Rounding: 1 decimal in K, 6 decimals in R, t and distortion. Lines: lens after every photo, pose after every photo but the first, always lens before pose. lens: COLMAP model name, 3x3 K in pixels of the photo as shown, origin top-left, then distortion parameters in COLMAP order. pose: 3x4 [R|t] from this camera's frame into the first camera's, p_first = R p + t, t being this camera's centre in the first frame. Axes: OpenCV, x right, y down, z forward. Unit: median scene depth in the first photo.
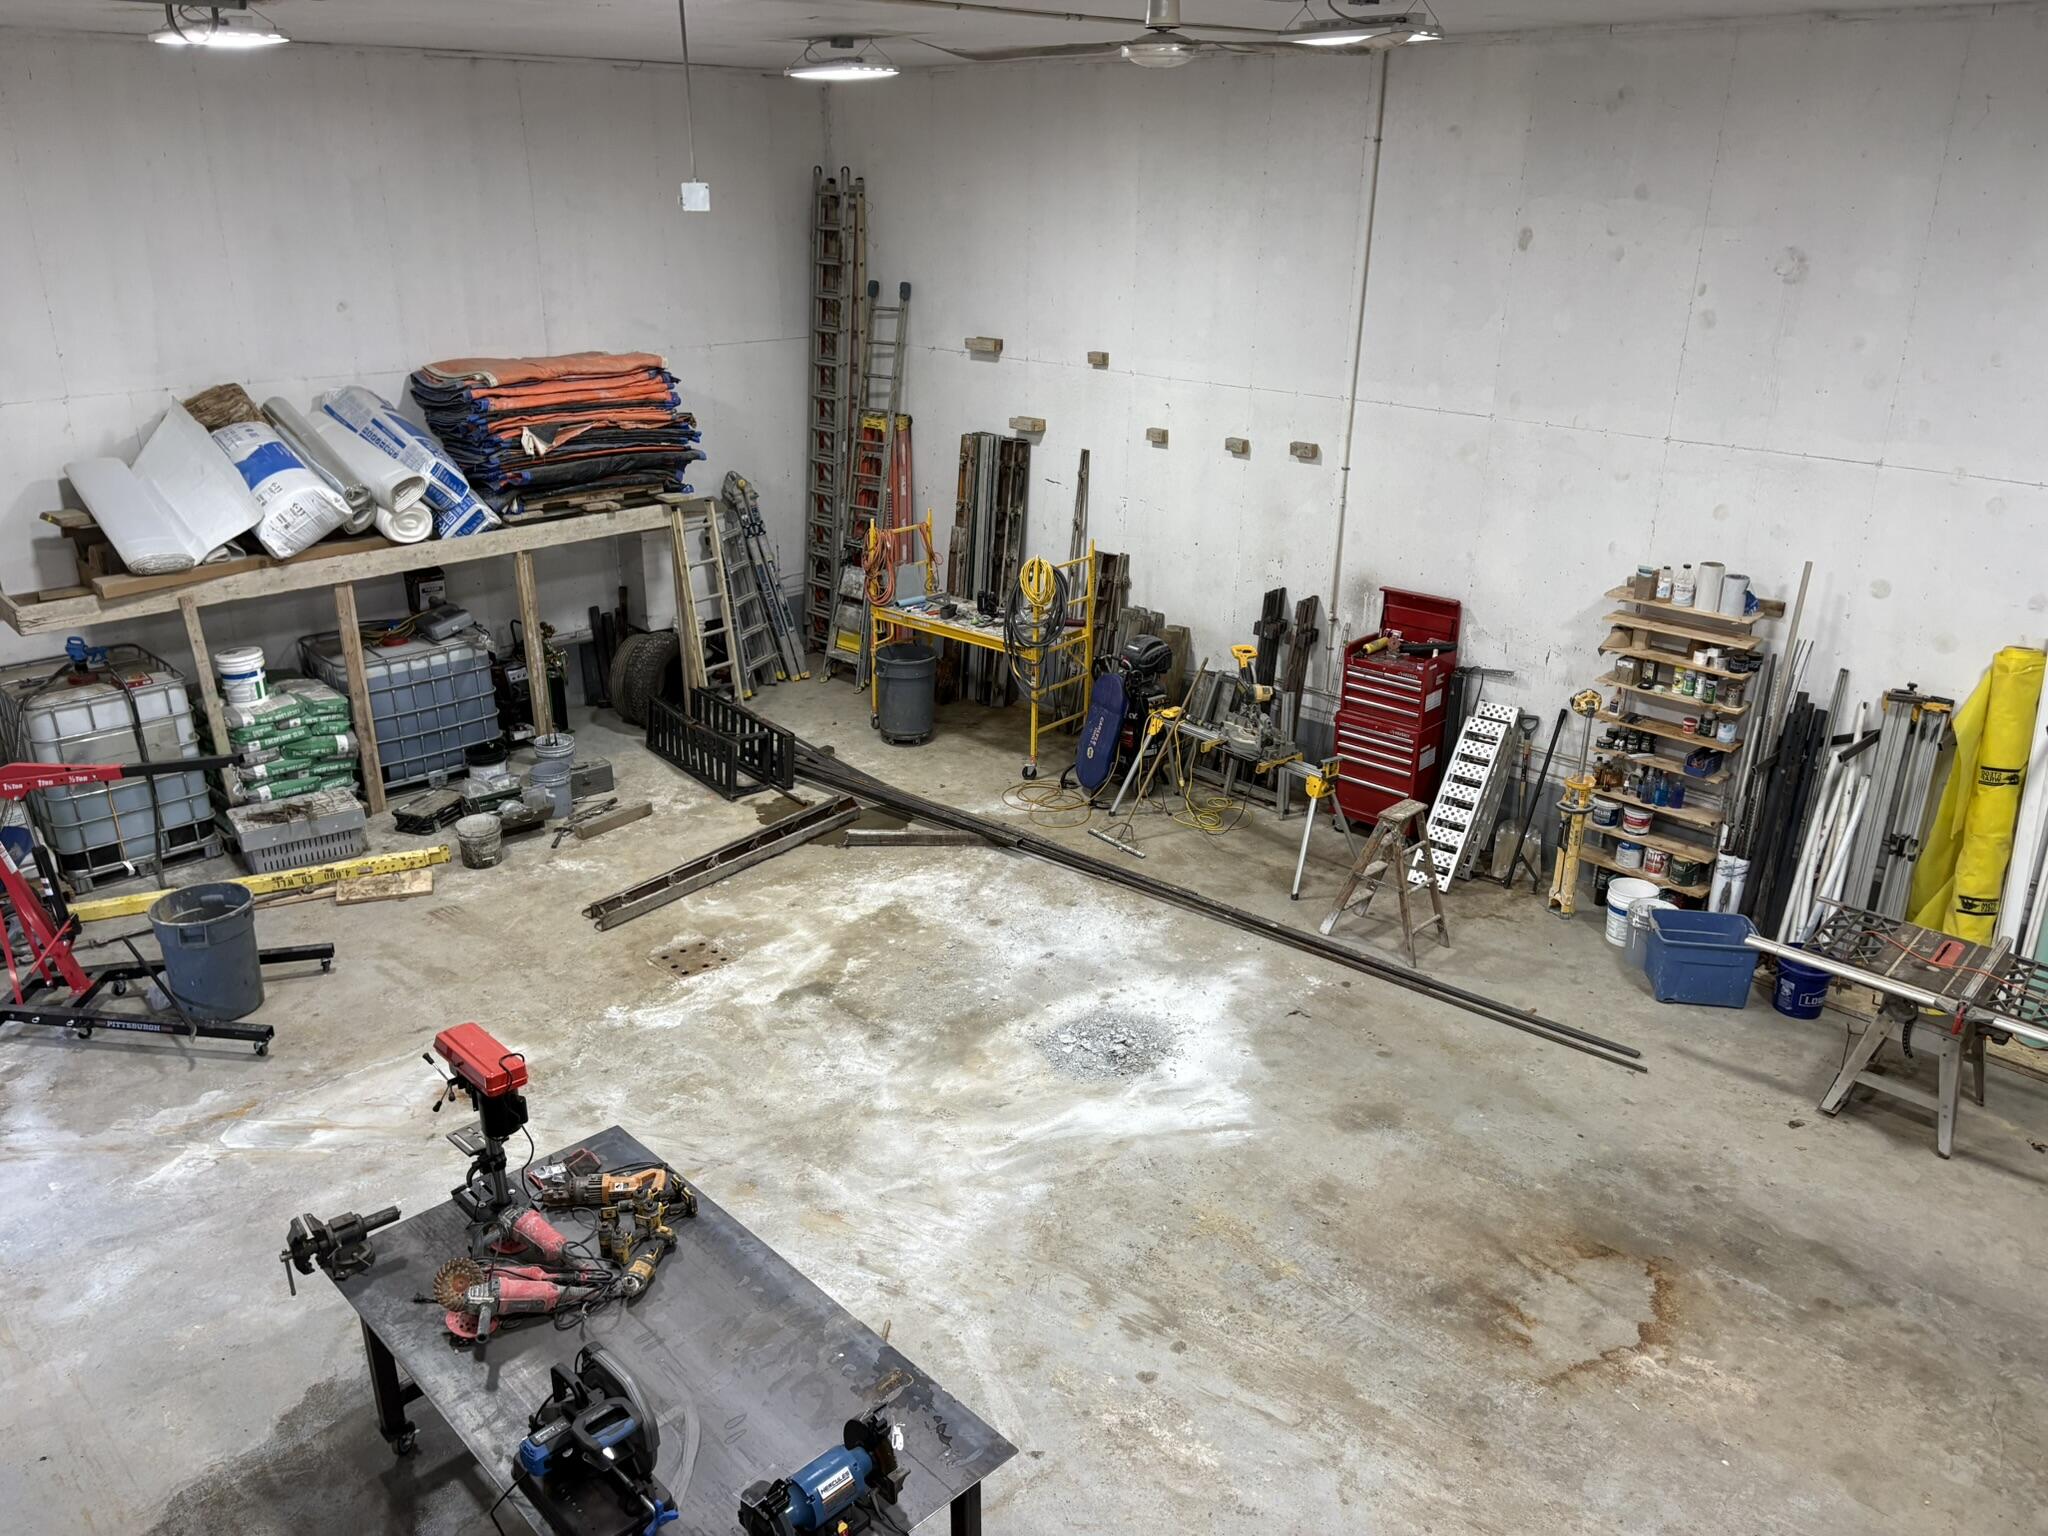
lens RADIAL K [[1521.9, 0, 1025.4], [0, 1521.9, 776.3], [0, 0, 1]] dist [0.059133, -0.081324]
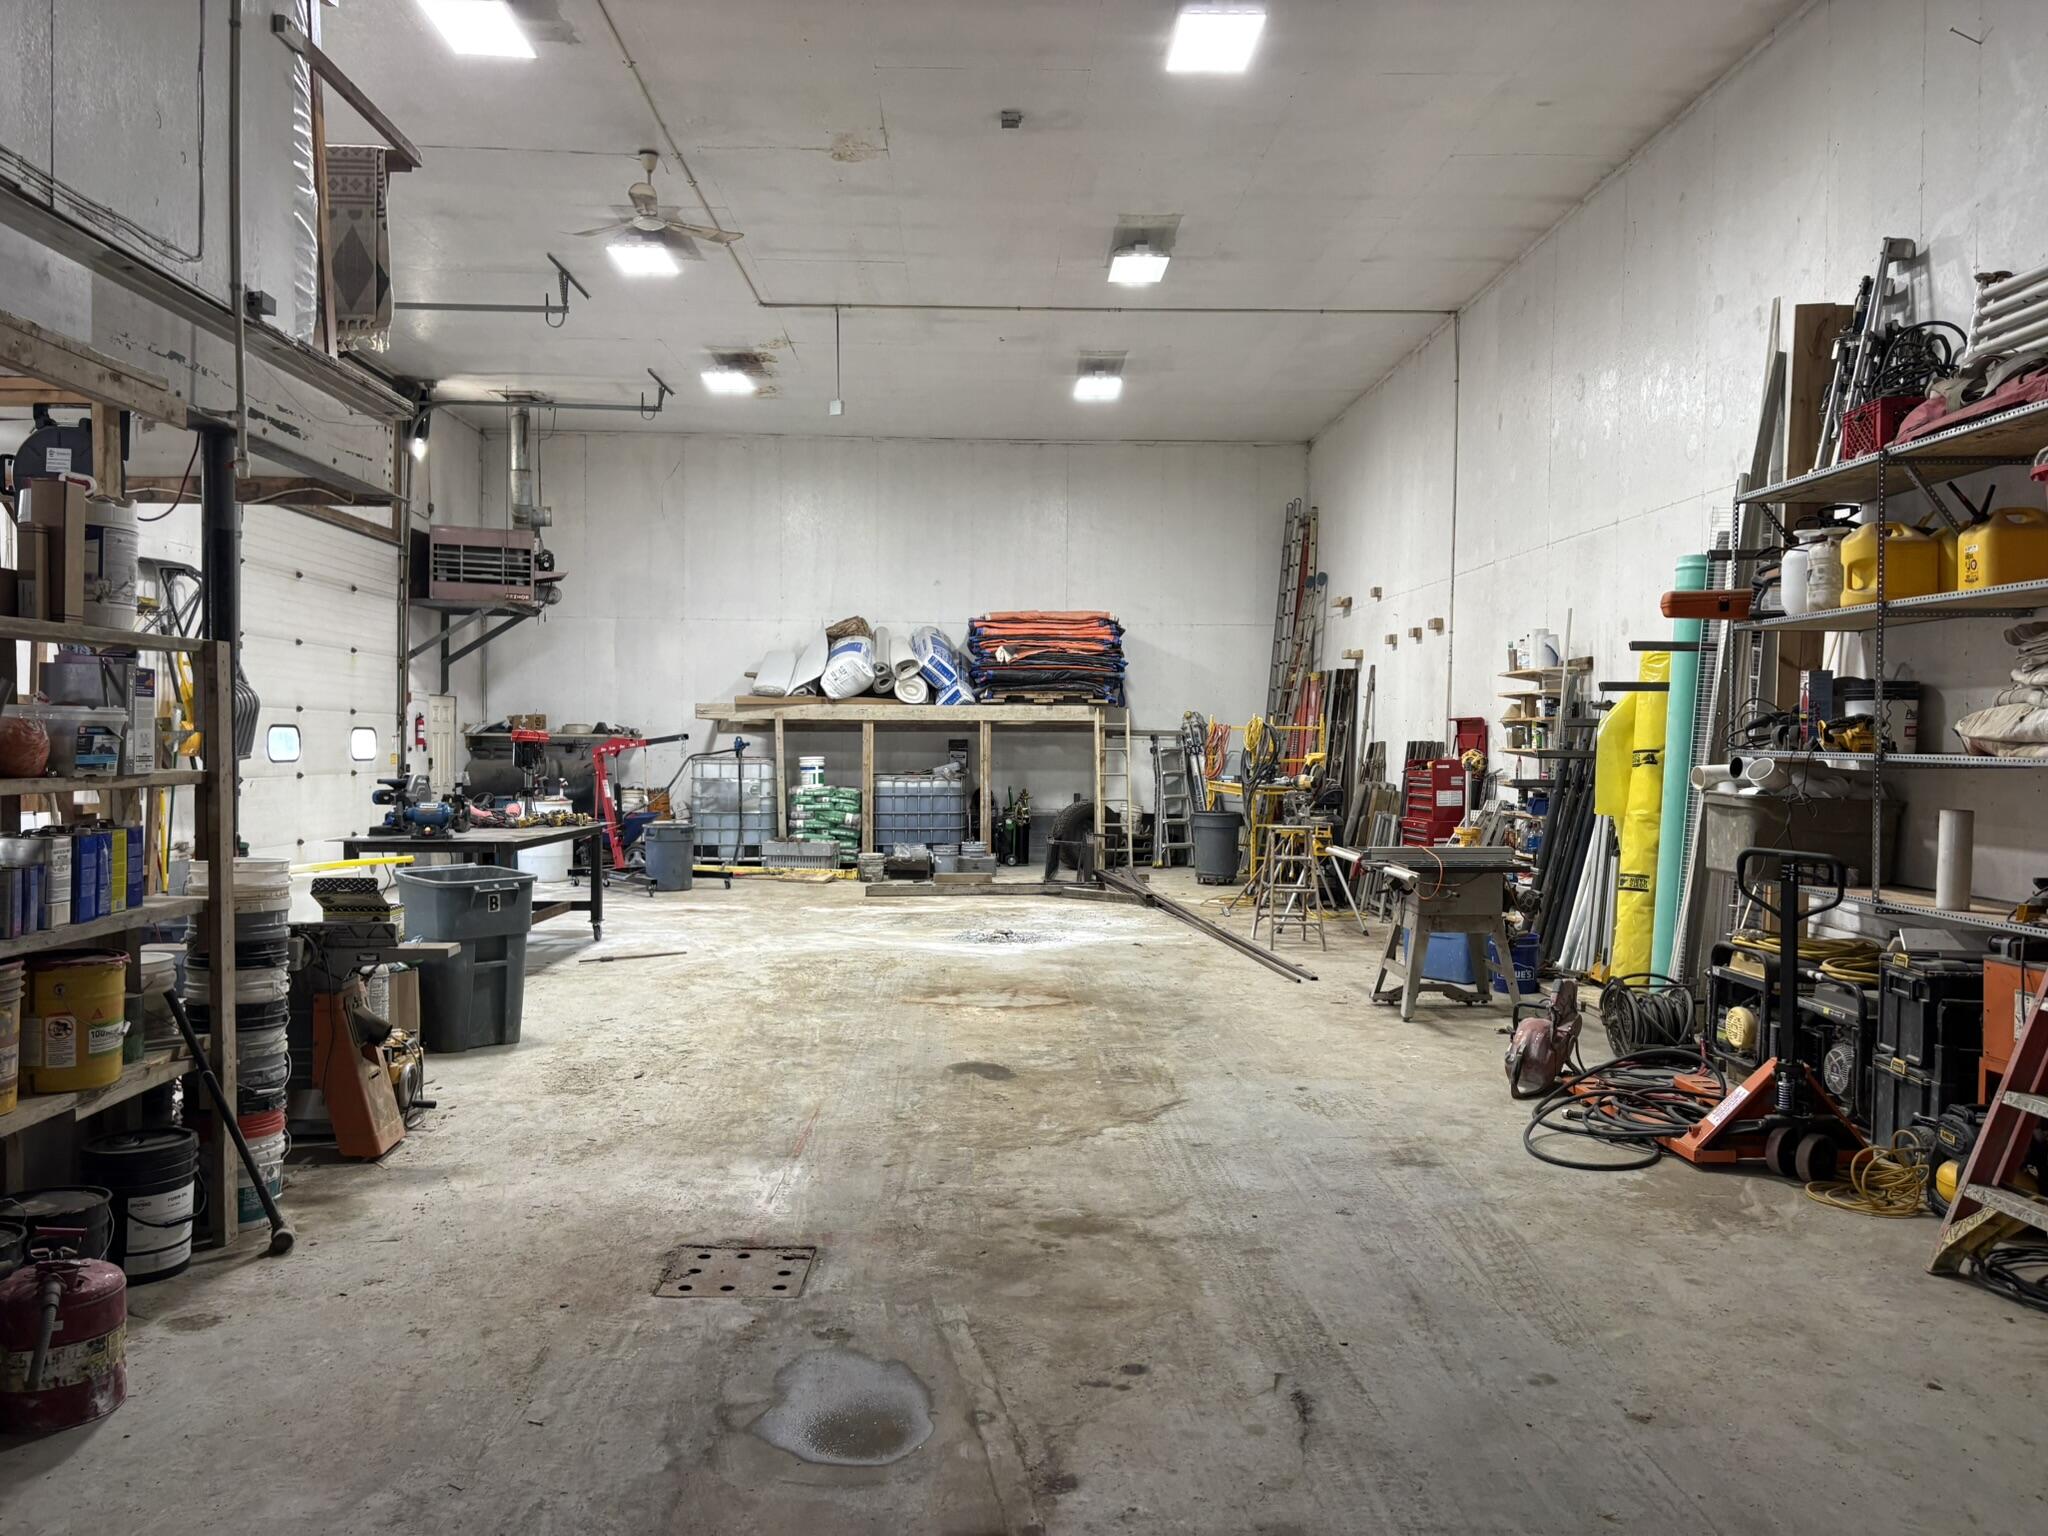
lens RADIAL K [[1506.7, 0, 1022.8], [0, 1506.7, 776.2], [0, 0, 1]] dist [0.065662, -0.082023]
pose [[0.738999, 0.017467, -0.673480, 0.768221], [-0.249821, 0.935499, -0.249862, 0.291250], [0.625676, 0.352897, 0.695696, -0.011021]]
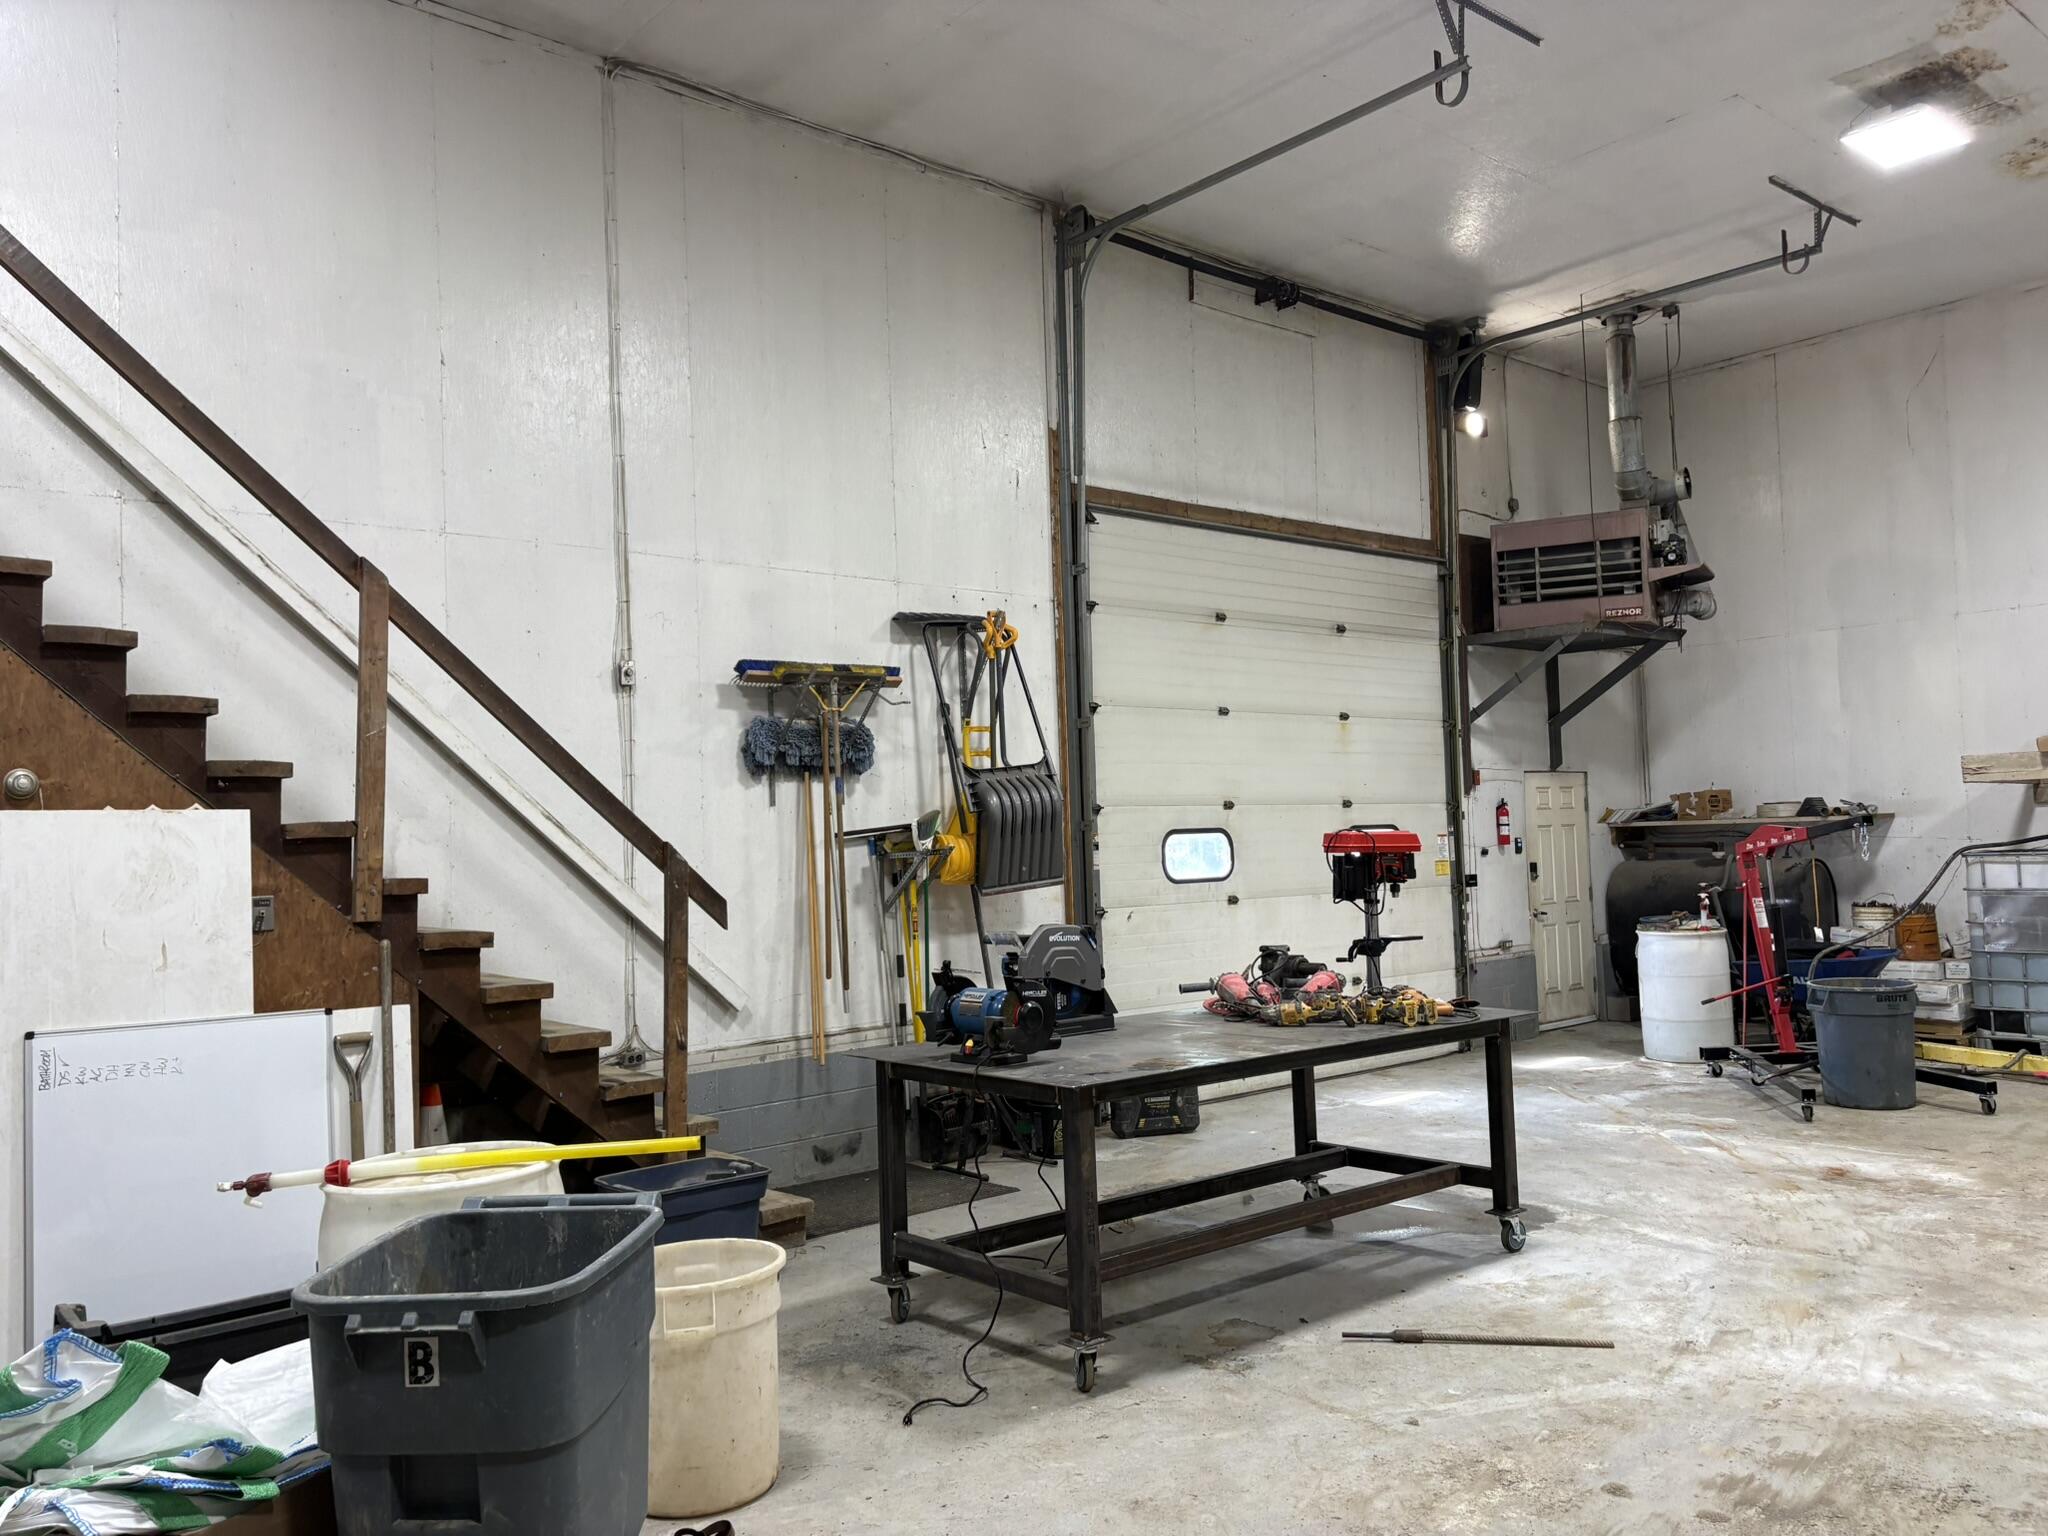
lens RADIAL K [[1521.9, 0, 1025.4], [0, 1521.9, 776.3], [0, 0, 1]] dist [0.059133, -0.081324]
pose [[-0.064432, -0.043851, -0.996958, 0.383627], [-0.332280, 0.942969, -0.020002, 0.120946], [0.940978, 0.329980, -0.075328, 0.406748]]
